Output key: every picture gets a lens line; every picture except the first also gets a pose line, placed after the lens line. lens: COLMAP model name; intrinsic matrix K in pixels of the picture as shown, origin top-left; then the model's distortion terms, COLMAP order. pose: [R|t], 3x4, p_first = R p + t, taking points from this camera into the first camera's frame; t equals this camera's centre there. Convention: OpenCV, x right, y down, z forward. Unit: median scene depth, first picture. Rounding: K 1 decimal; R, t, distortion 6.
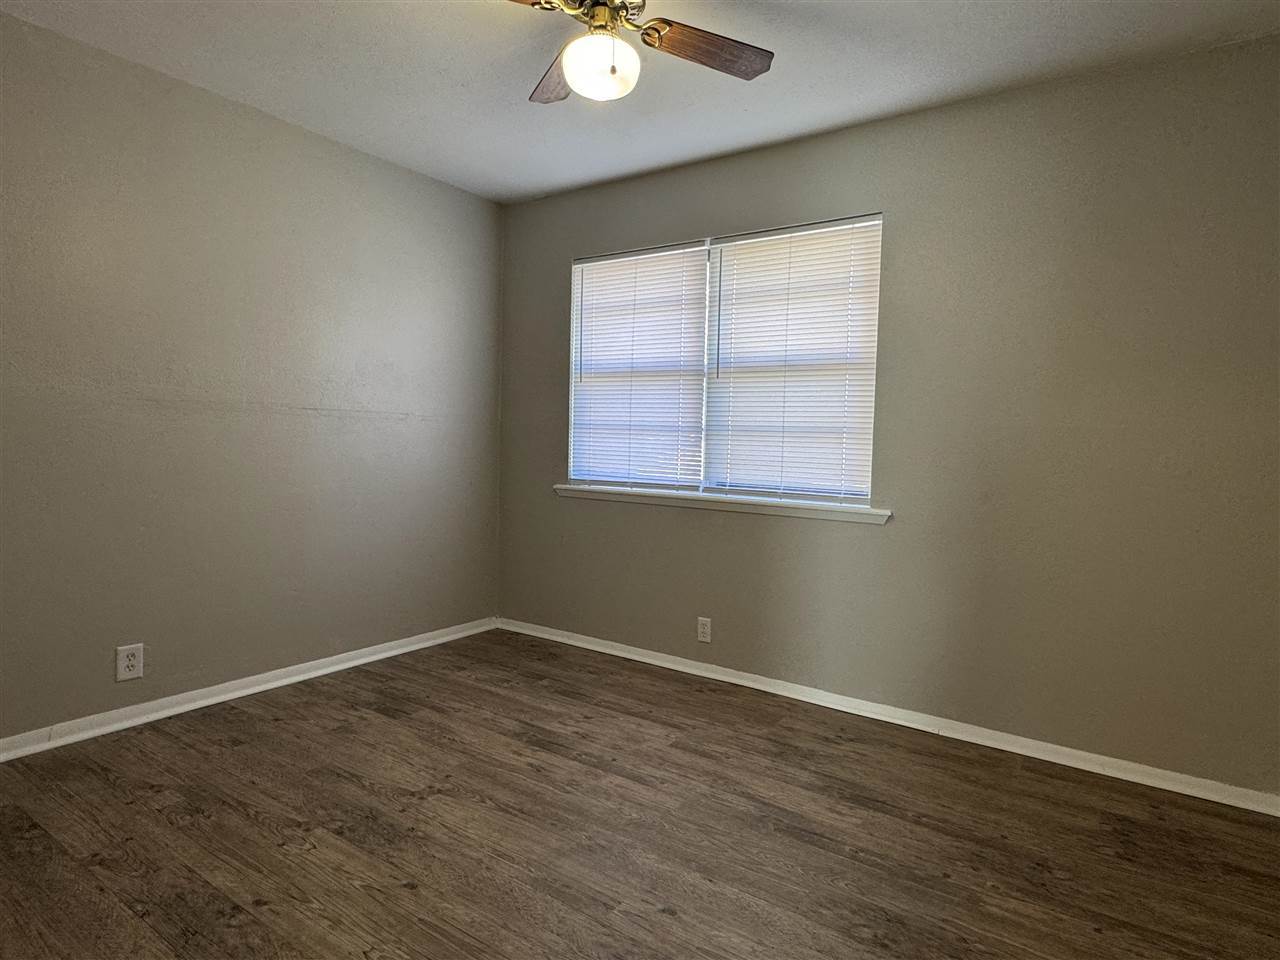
lens RADIAL K [[720.1, 0, 640.0], [0, 720.1, 480.0], [0, 0, 1]] dist [-0.002184, -0.000446]
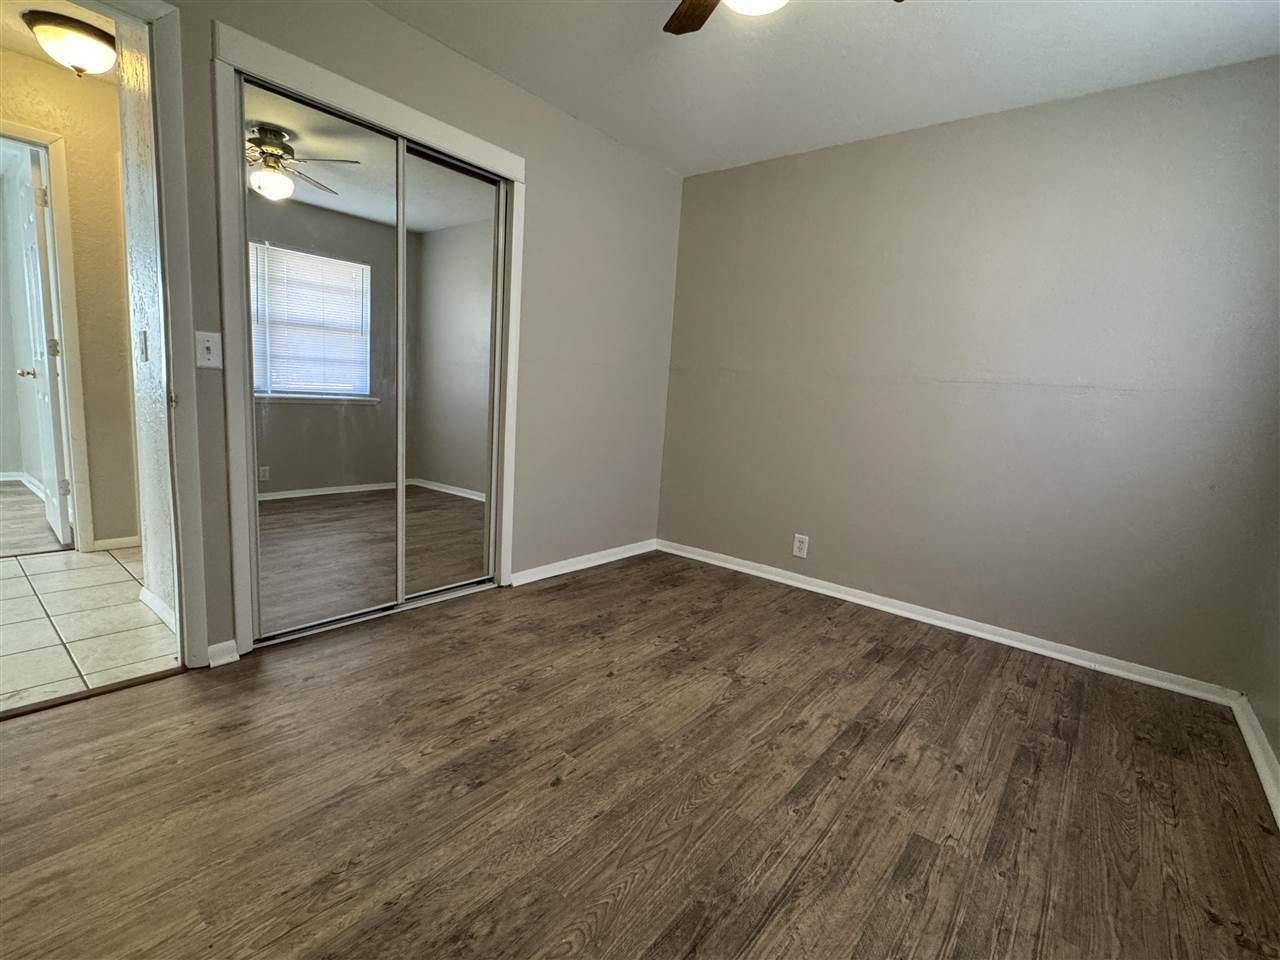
lens RADIAL K [[587.2, 0, 640.0], [0, 587.2, 480.0], [0, 0, 1]] dist [0.000774, -0.000008]
pose [[-0.069390, 0.118050, -0.990580, 0.581892], [-0.126808, 0.983875, 0.126133, -0.006890], [0.989497, 0.134366, -0.053302, 0.719265]]
